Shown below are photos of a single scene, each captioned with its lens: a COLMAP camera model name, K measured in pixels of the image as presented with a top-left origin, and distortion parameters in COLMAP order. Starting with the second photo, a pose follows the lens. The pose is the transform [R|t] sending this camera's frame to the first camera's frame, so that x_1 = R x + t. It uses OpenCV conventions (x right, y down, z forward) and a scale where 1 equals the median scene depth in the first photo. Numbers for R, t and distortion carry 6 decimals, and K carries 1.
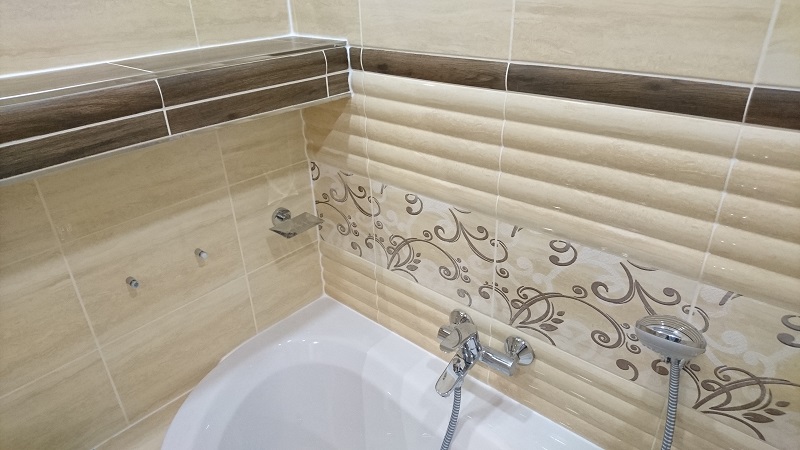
lens RADIAL K [[493.6, 0, 397.0], [0, 493.6, 226.9], [0, 0, 1]] dist [0.145511, -0.199340]
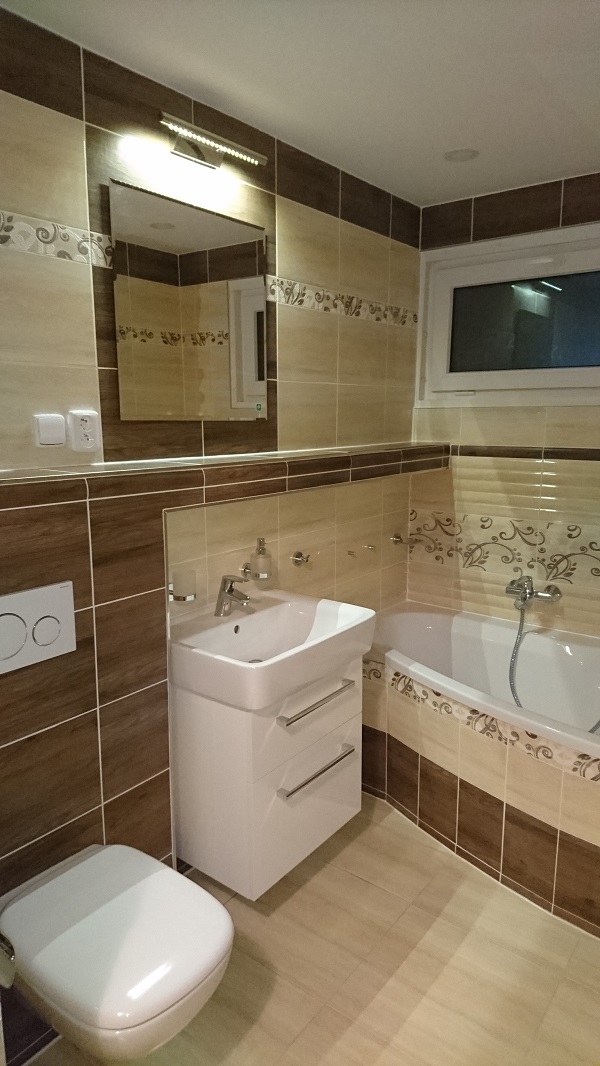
lens RADIAL K [[665.6, 0, 301.8], [0, 665.6, 536.1], [0, 0, 1]] dist [0.168118, -0.288485]
pose [[0.997827, 0.017924, 0.063407, -0.840454], [0.000993, 0.958091, -0.286462, 0.747607], [-0.065885, 0.285902, 0.955991, -1.401918]]
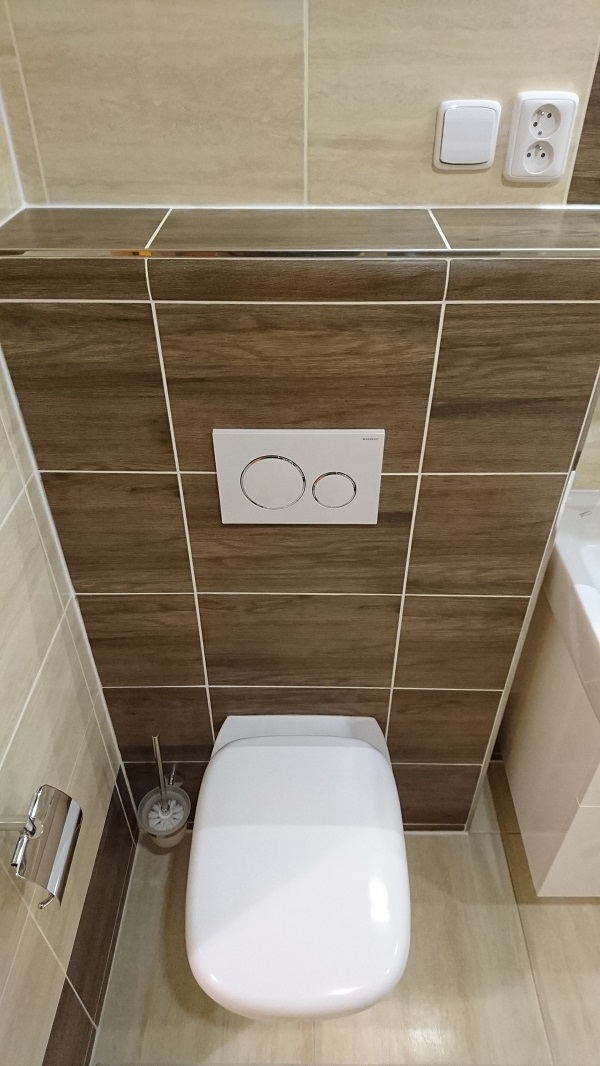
lens RADIAL K [[657.7, 0, 307.1], [0, 657.7, 533.0], [0, 0, 1]] dist [0.145511, -0.199340]
pose [[0.655894, 0.494338, -0.570468, -0.740935], [-0.362885, 0.869168, 0.335949, 0.311987], [0.661904, -0.013333, 0.749470, -0.739460]]
